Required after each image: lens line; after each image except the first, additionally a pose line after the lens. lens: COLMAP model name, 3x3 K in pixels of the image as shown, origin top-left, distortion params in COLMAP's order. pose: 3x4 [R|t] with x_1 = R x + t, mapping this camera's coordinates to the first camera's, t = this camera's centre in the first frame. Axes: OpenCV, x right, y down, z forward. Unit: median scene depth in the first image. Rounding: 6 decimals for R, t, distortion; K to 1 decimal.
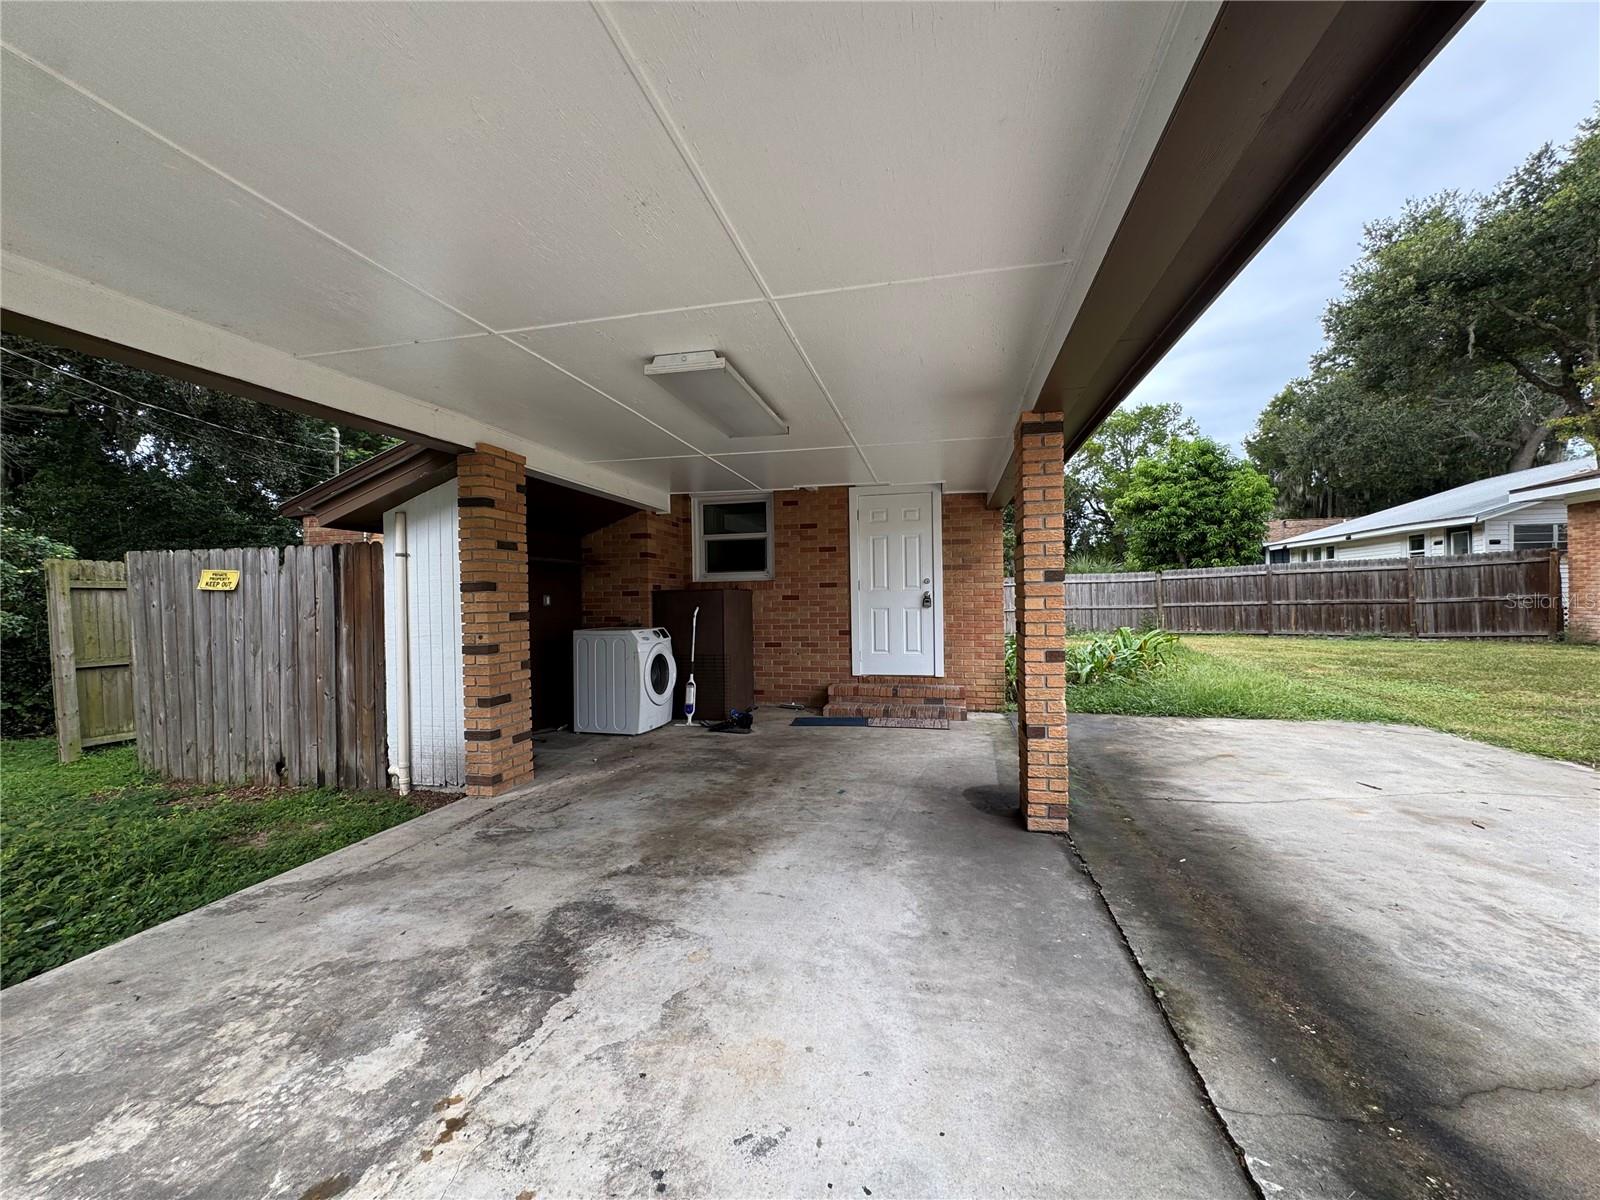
lens RADIAL K [[635.6, 0, 795.5], [0, 635.6, 599.7], [0, 0, 1]] dist [-0.000167, 0.000175]
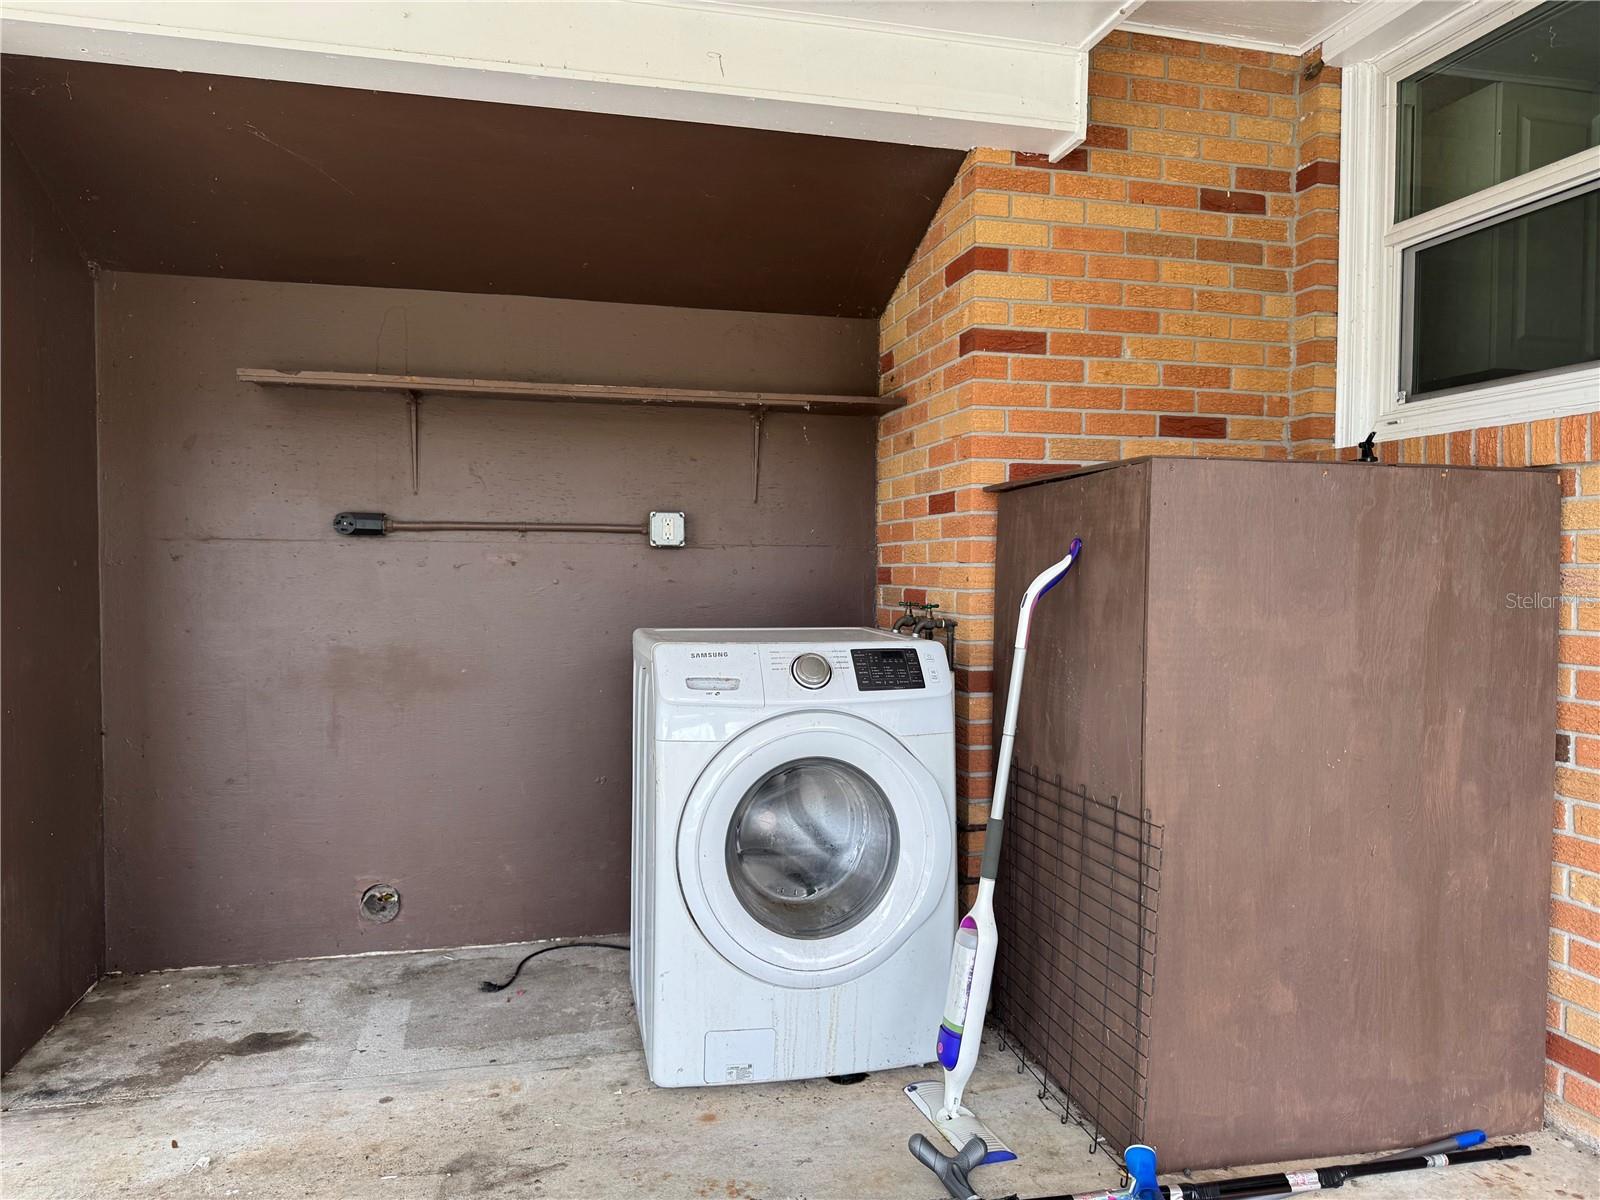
lens RADIAL K [[1118.4, 0, 800.0], [0, 1118.4, 600.0], [0, 0, 1]] dist [0.146532, -0.247631]
pose [[0.452759, 0.041853, -0.890650, 0.175899], [-0.012306, 0.999096, 0.040693, 0.016561], [0.891548, -0.007464, 0.452864, 1.044672]]
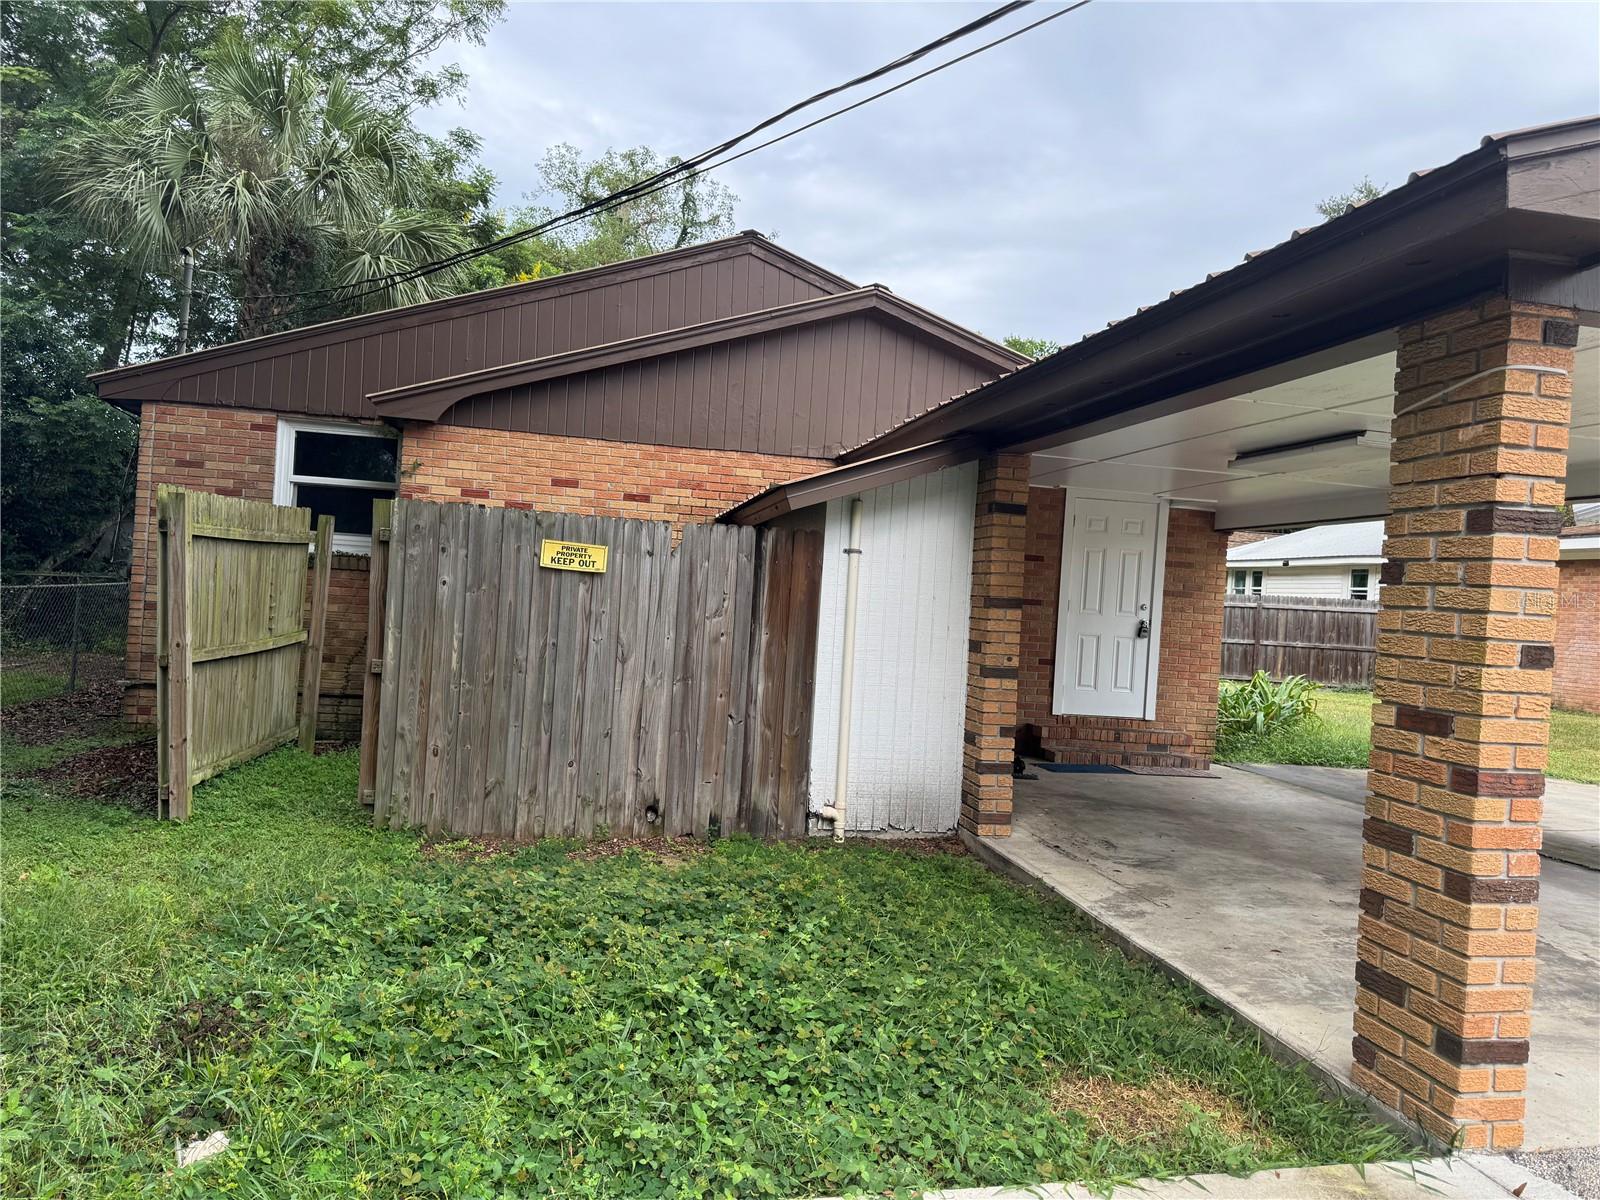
lens RADIAL K [[1118.4, 0, 800.0], [0, 1118.4, 600.0], [0, 0, 1]] dist [0.146532, -0.247631]
pose [[0.909866, 0.071471, 0.408701, -1.213341], [-0.076600, 0.997055, -0.003830, 0.003167], [-0.407771, -0.027822, 0.912660, -0.284692]]
